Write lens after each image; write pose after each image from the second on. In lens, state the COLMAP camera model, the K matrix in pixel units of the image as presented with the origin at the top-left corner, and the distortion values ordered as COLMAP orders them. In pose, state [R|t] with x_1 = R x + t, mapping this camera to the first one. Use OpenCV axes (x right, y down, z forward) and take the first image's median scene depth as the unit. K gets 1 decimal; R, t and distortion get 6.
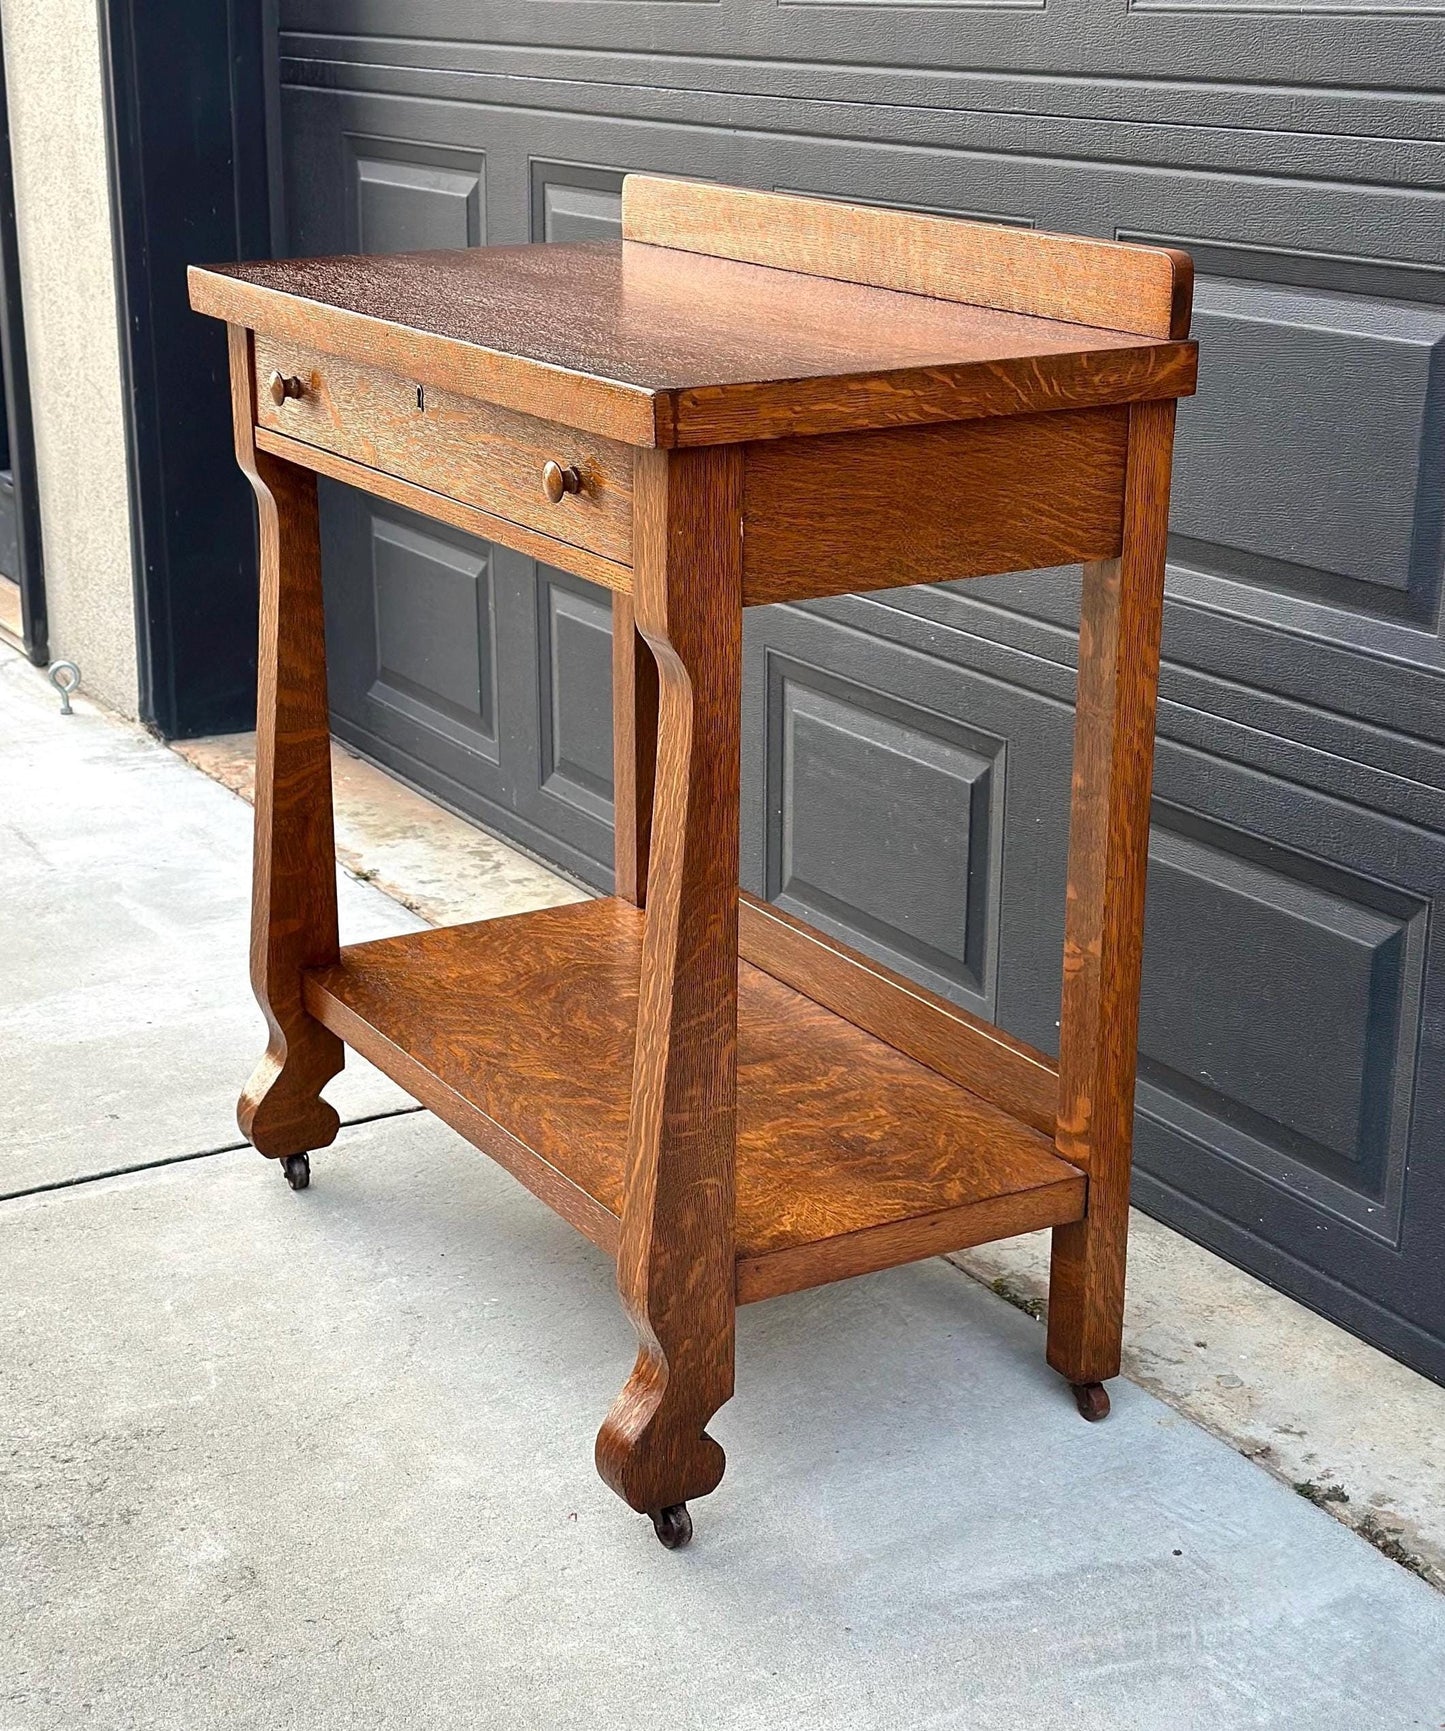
lens RADIAL K [[2855.5, 0, 684.3], [0, 2855.5, 899.8], [0, 0, 1]] dist [0.140698, 0.000000]
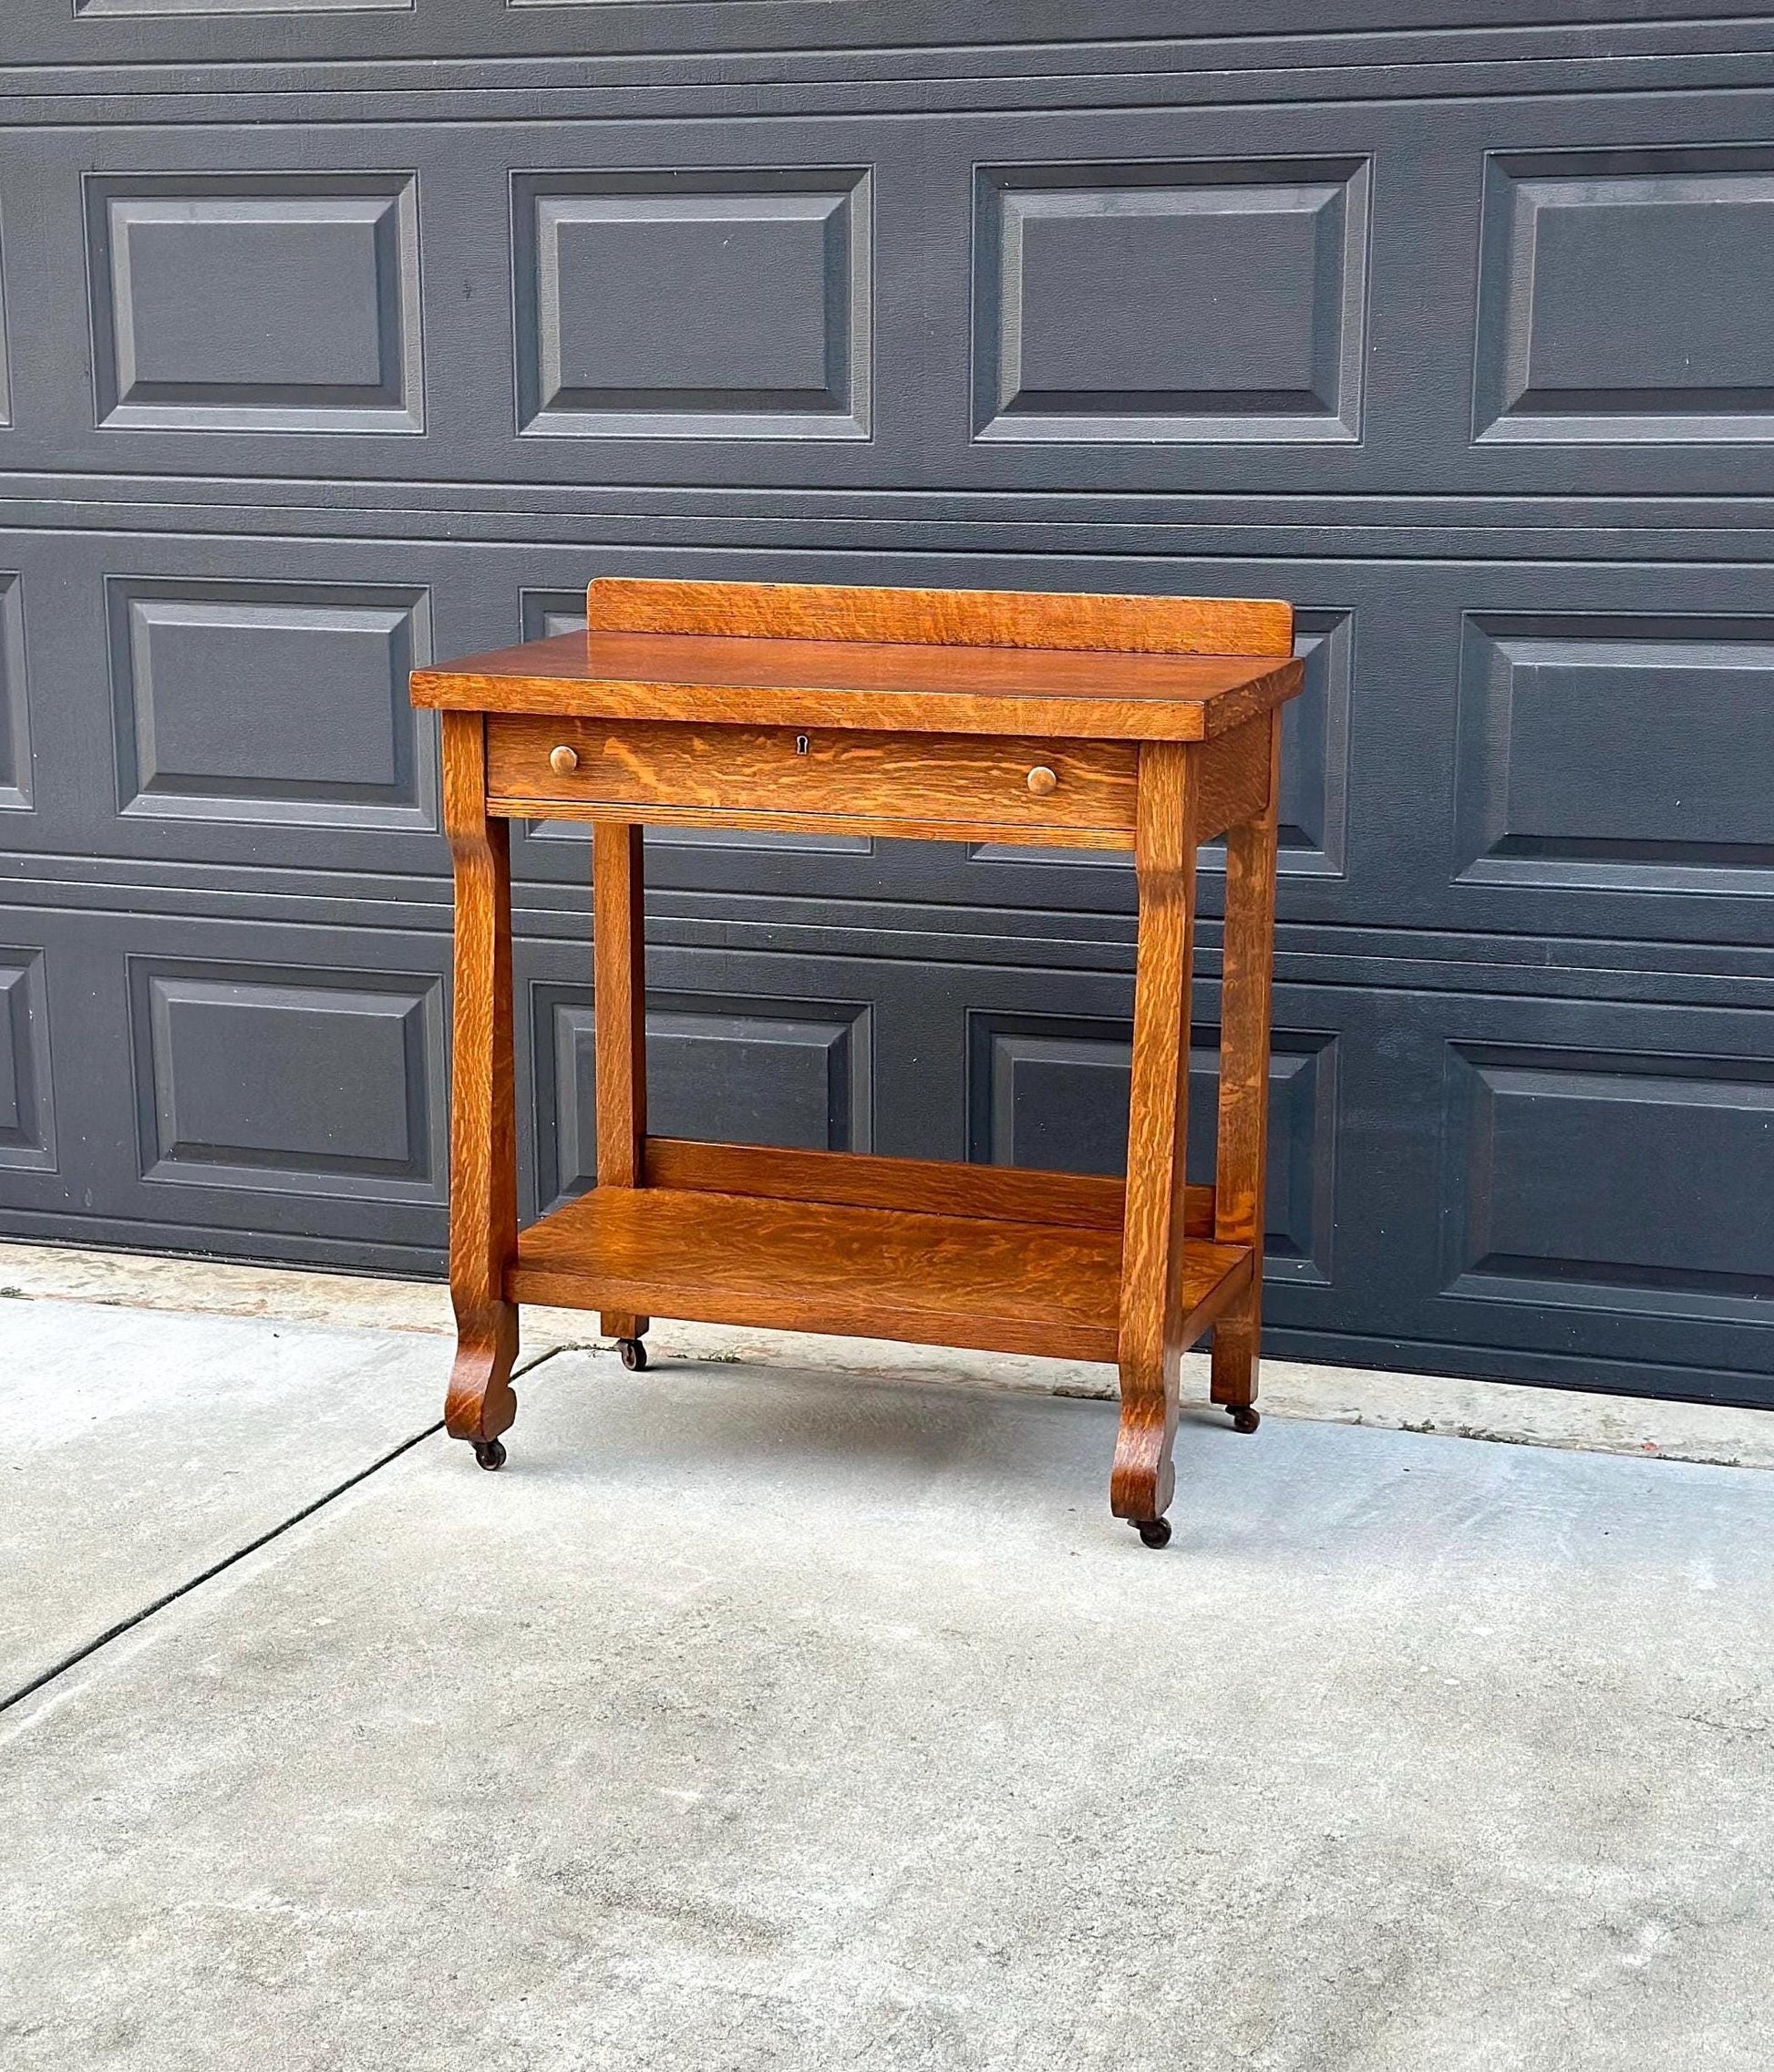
lens RADIAL K [[3512.7, 0, 882.0], [0, 3512.7, 1147.3], [0, 0, 1]] dist [0.151223, 0.000000]
pose [[0.750824, -0.152848, 0.642574, -1.029952], [0.206618, 0.978383, -0.008699, 0.023491], [-0.627354, 0.139299, 0.766174, -0.203891]]
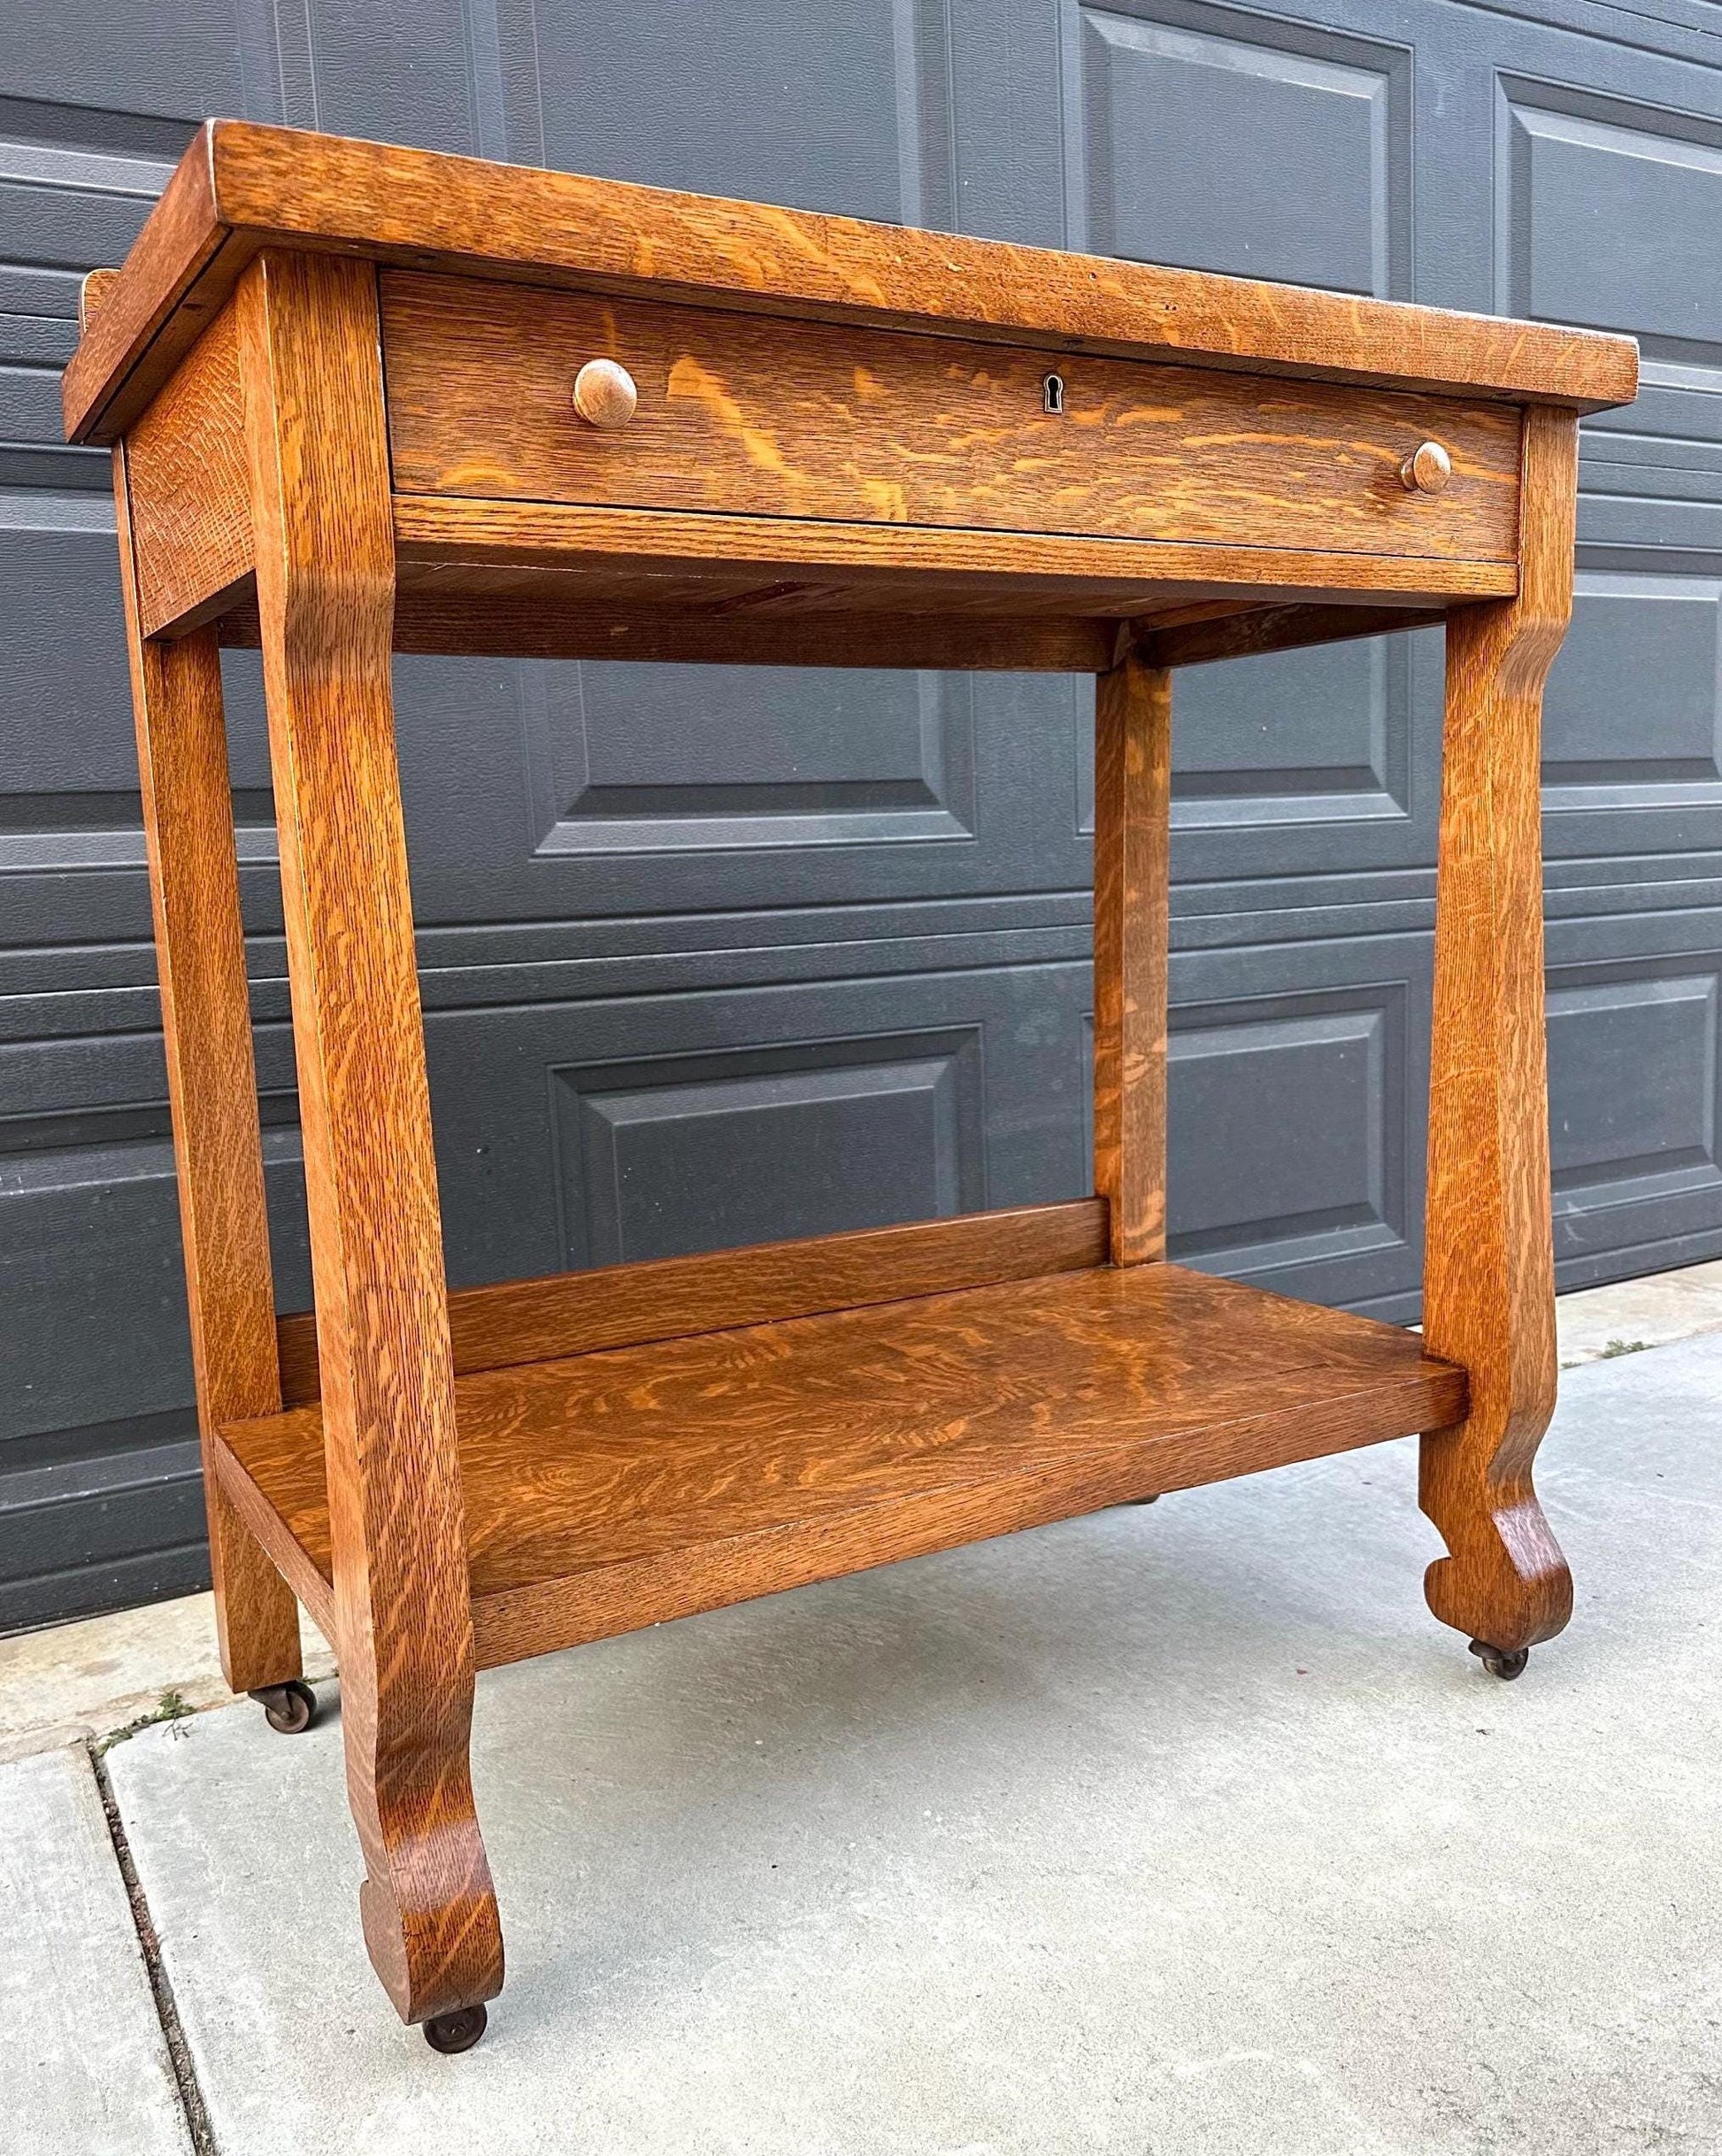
lens RADIAL K [[1773.7, 0, 811.1], [0, 1773.7, 1165.2], [0, 0, 1]] dist [0.101651, -0.165924]
pose [[0.013440, -0.171347, 0.985119, -0.492844], [0.349035, 0.924040, 0.155962, -0.085988], [-0.937013, 0.341745, 0.072225, 0.996830]]
